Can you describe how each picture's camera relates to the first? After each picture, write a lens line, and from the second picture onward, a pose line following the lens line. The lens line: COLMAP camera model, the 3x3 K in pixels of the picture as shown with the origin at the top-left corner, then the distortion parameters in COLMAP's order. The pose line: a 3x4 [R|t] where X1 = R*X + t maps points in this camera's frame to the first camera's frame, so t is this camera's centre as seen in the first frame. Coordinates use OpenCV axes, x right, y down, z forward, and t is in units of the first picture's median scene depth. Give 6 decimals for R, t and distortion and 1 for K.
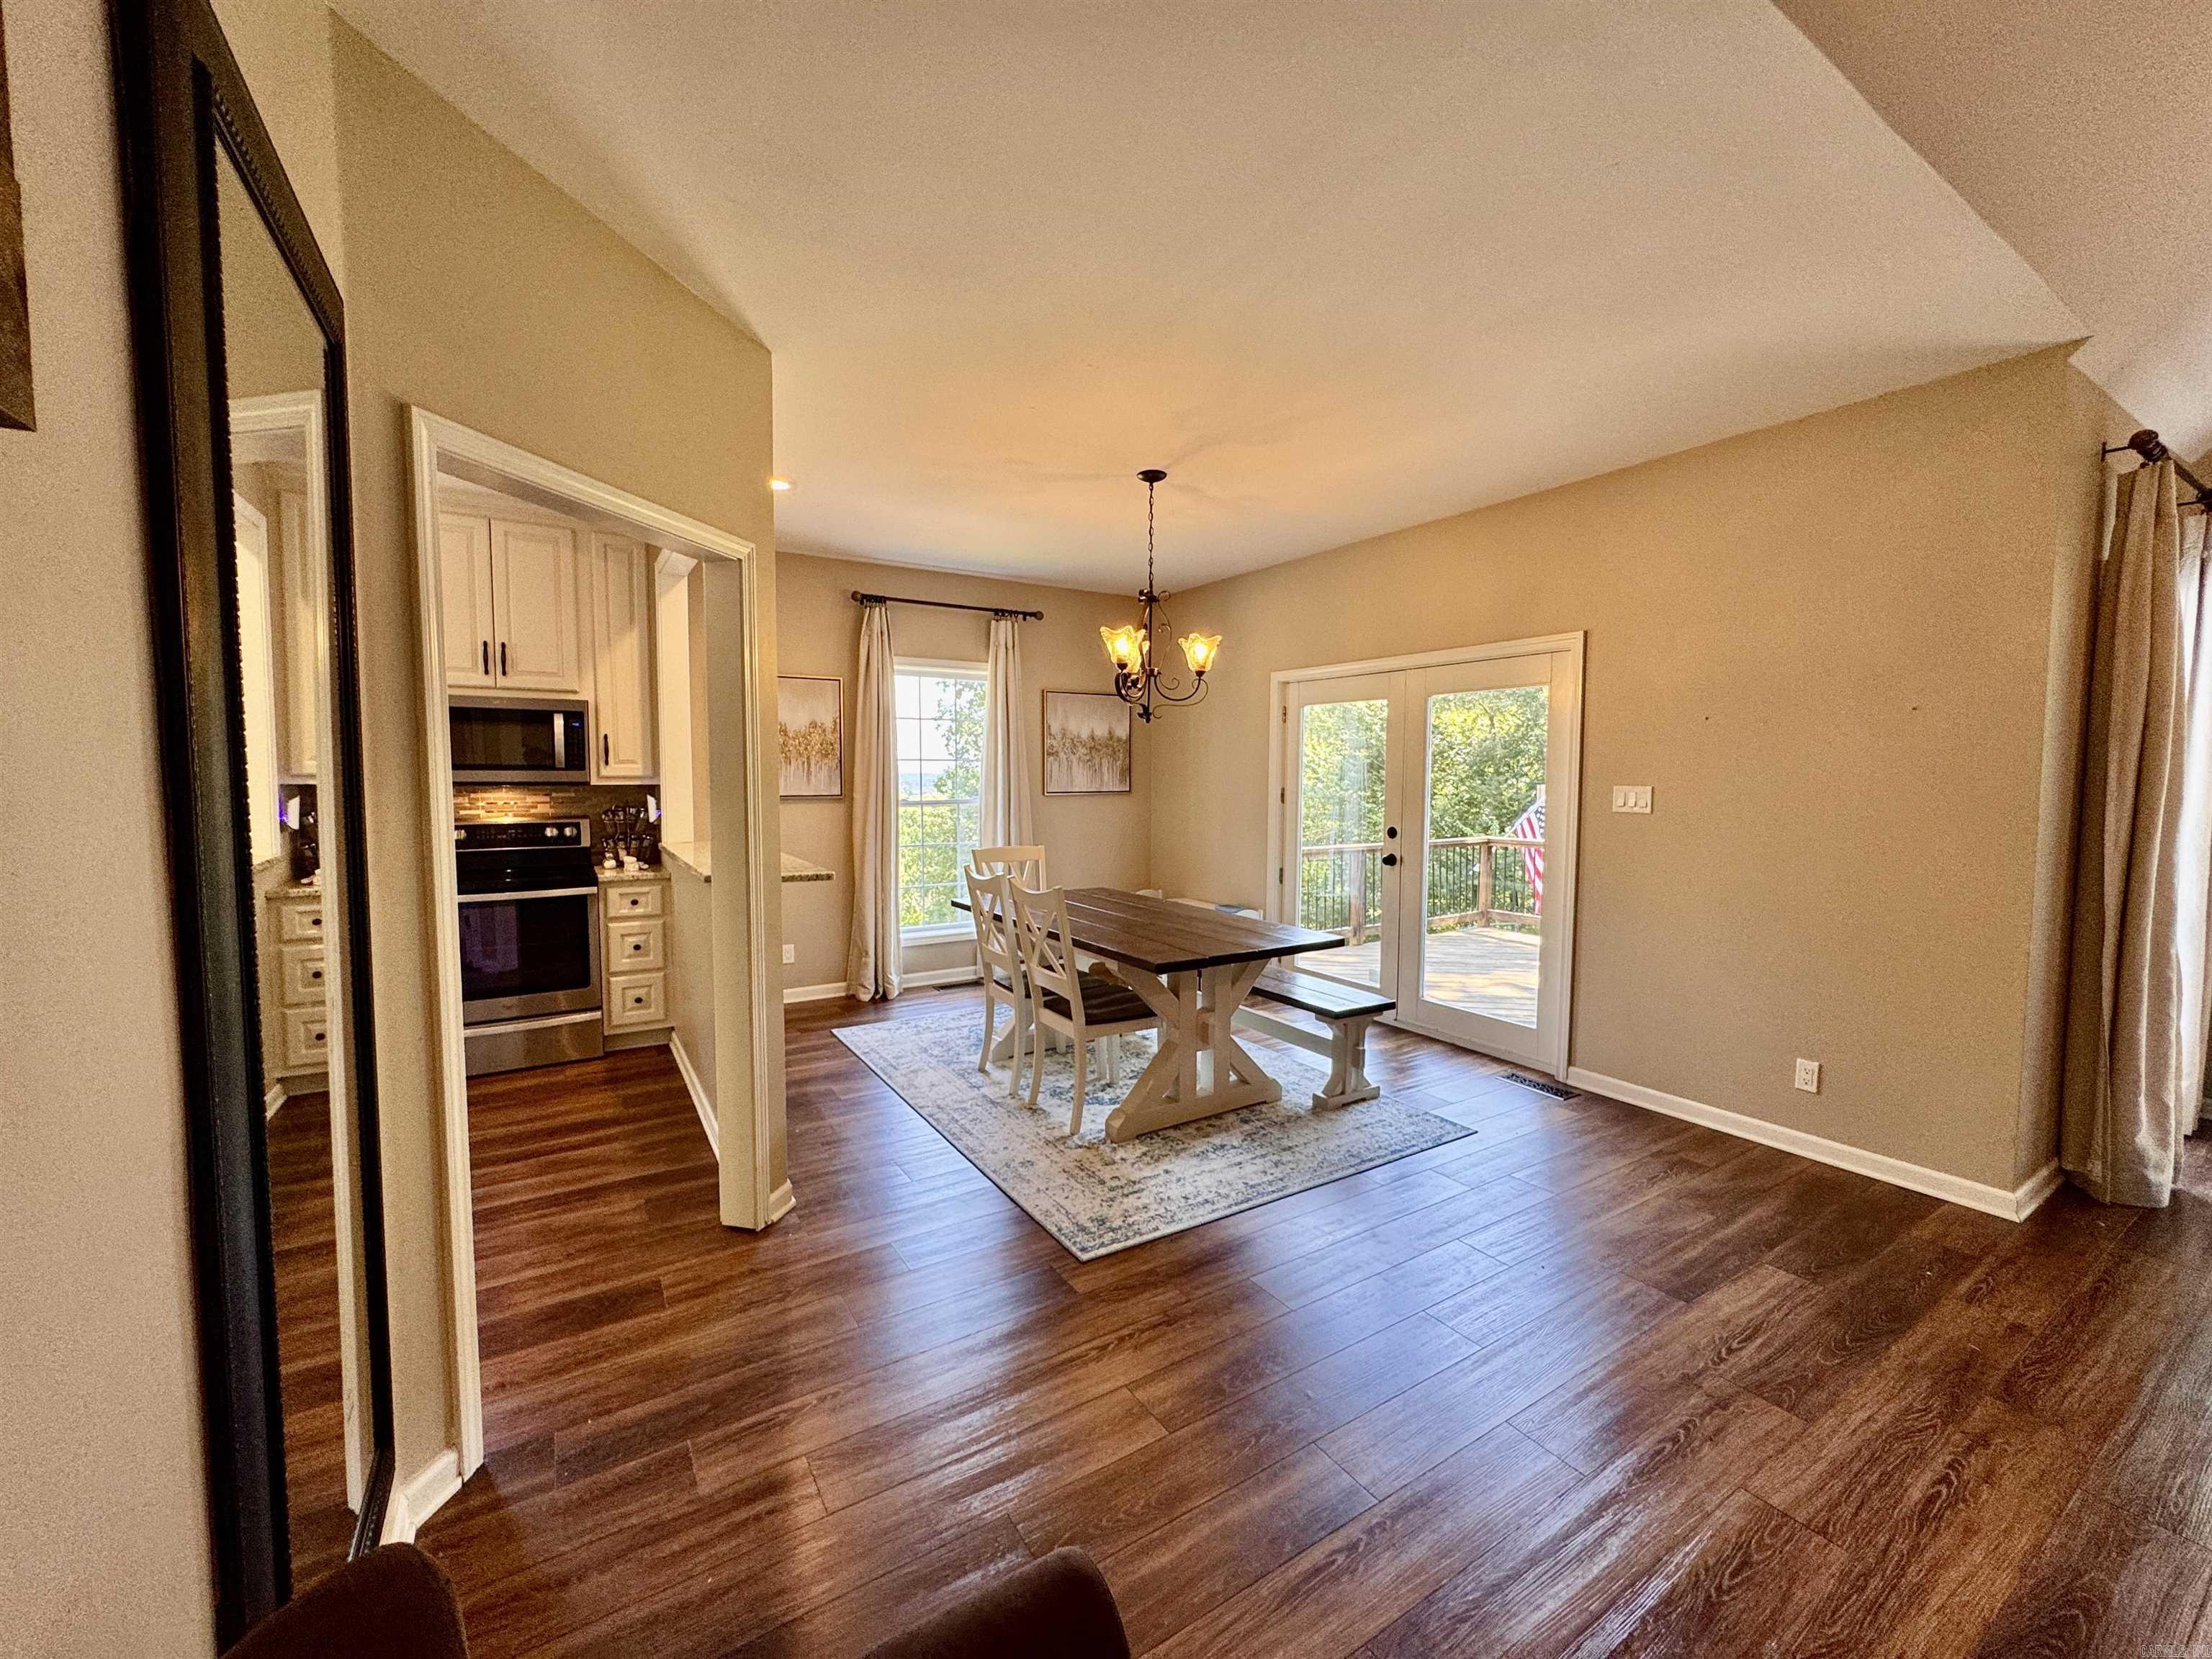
lens RADIAL K [[887.8, 0, 1100.6], [0, 887.8, 829.8], [0, 0, 1]] dist [-0.005607, 0.000668]
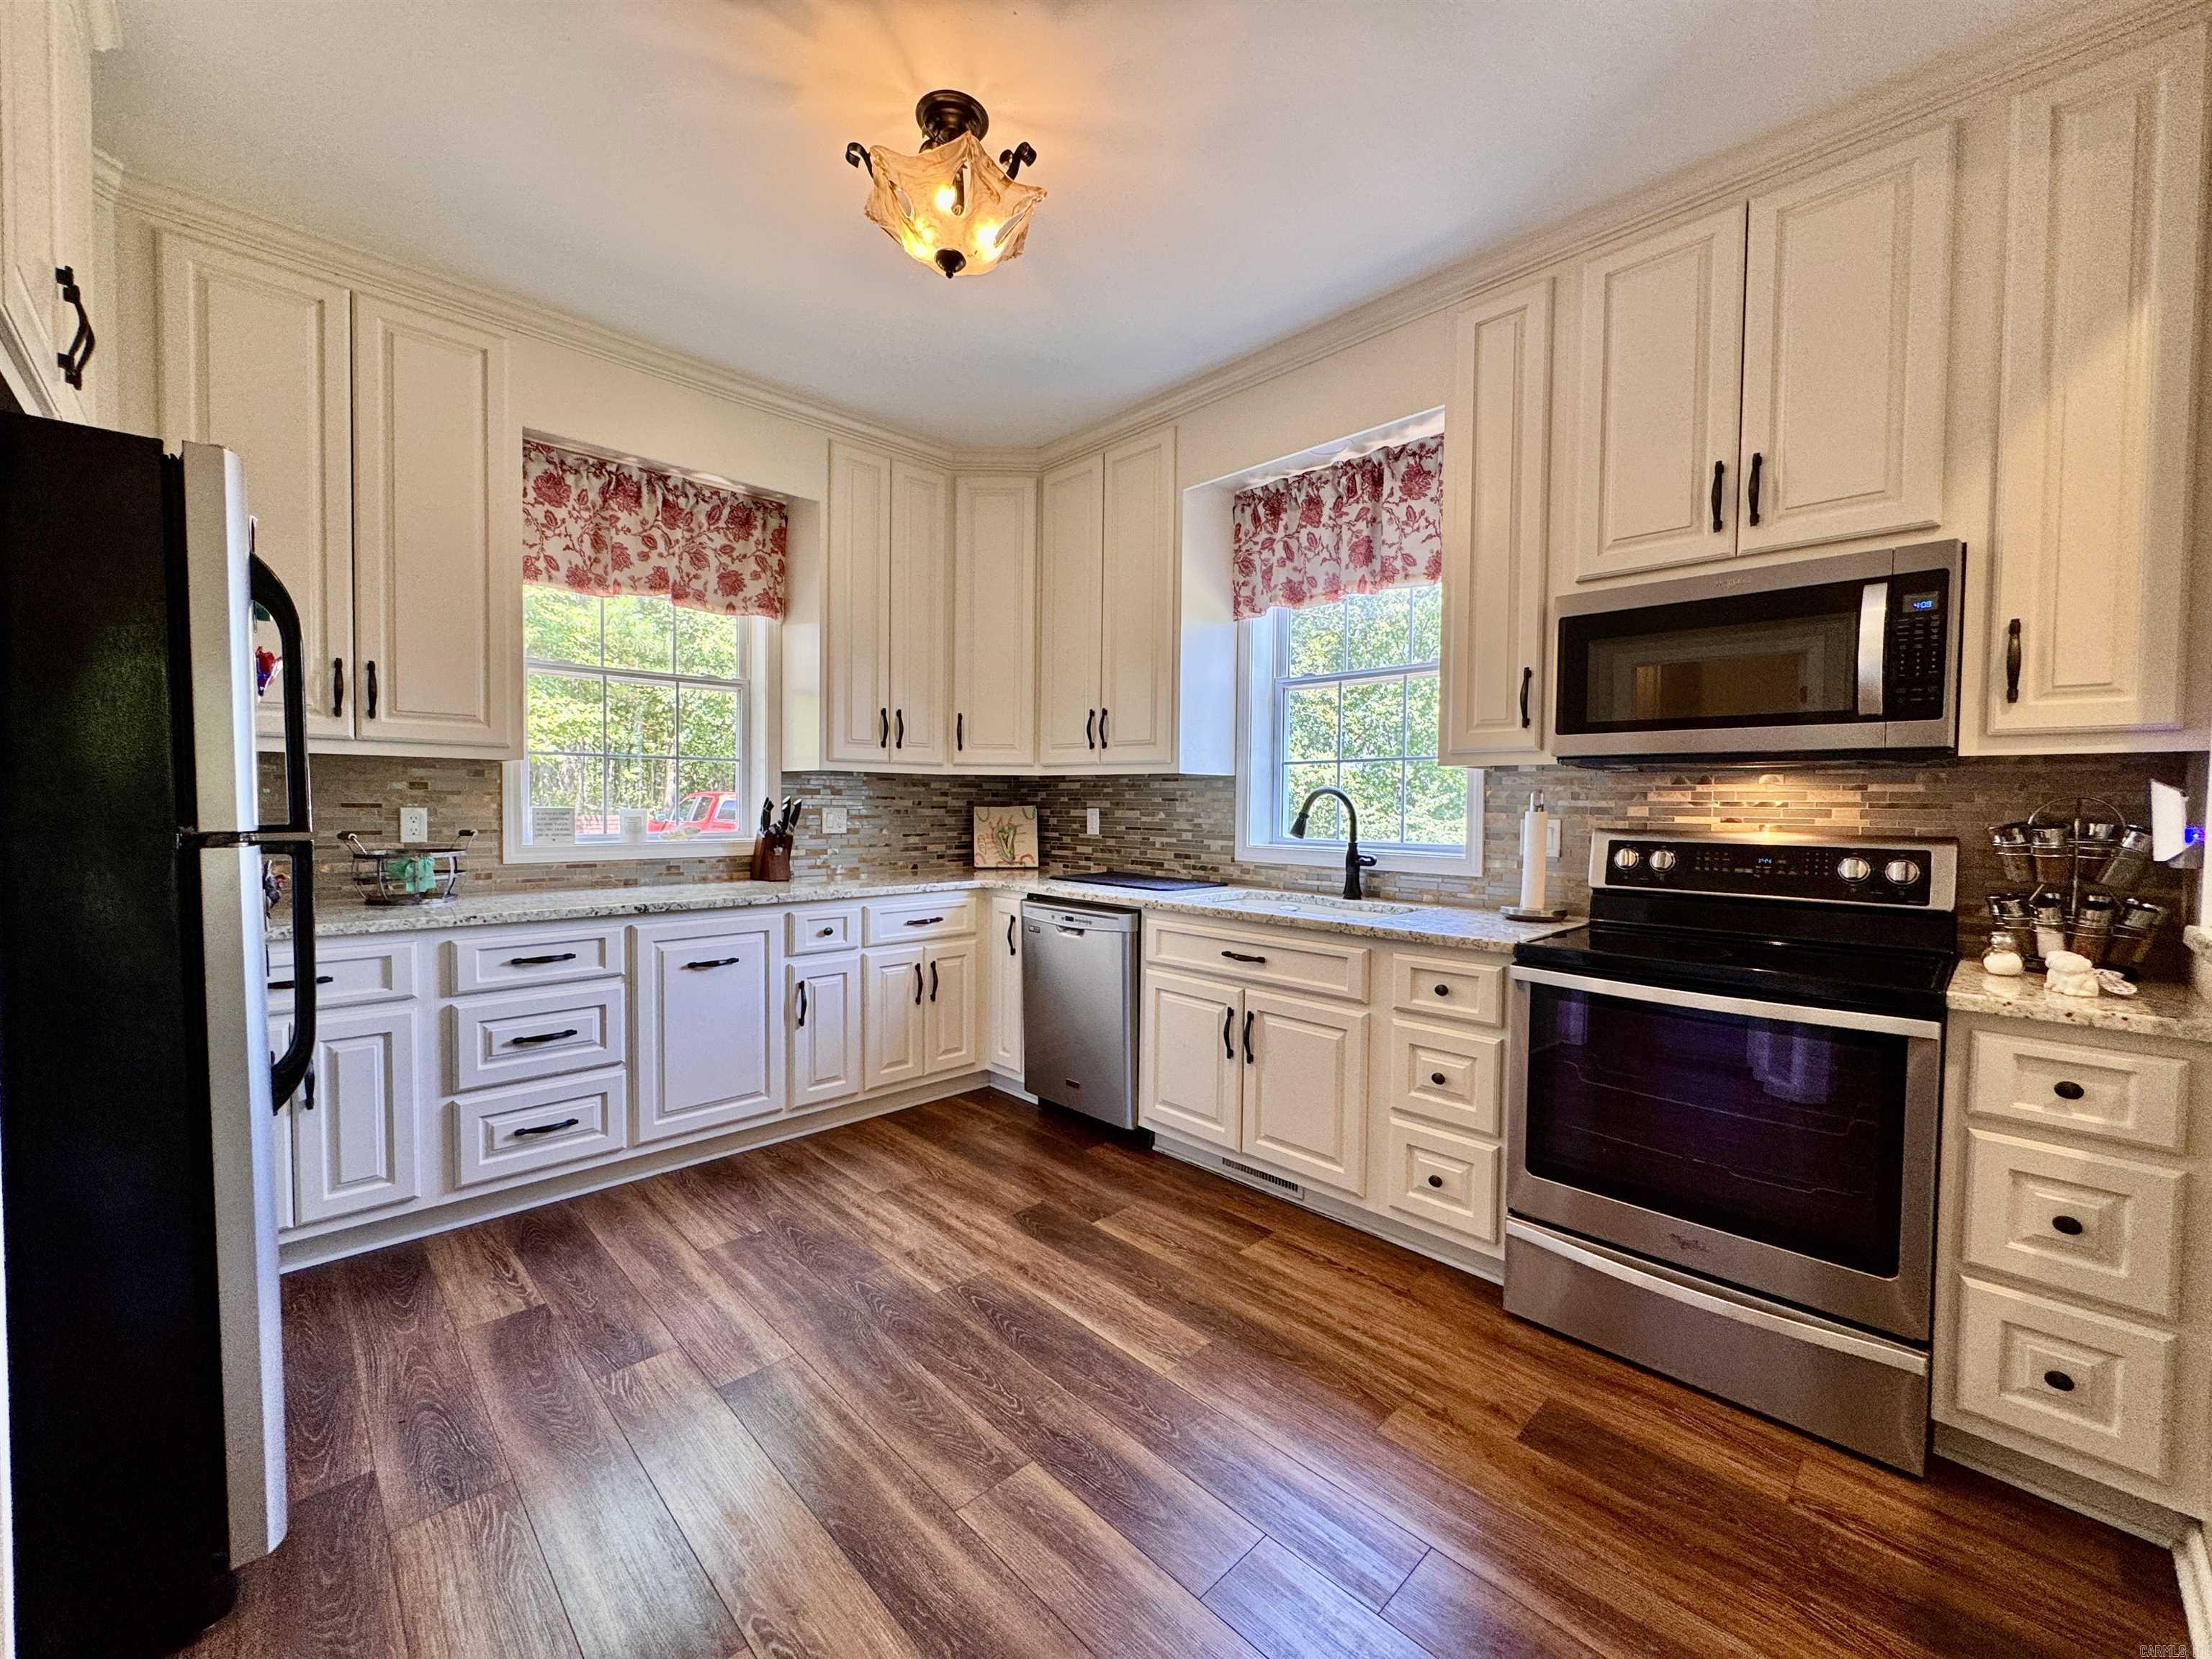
lens RADIAL K [[887.8, 0, 1105.8], [0, 887.8, 831.8], [0, 0, 1]] dist [-0.005607, 0.000668]
pose [[0.218302, 0.033159, -0.975318, -0.280038], [-0.073329, 0.997154, 0.017489, 0.003983], [0.973122, 0.067701, 0.220112, 0.559471]]
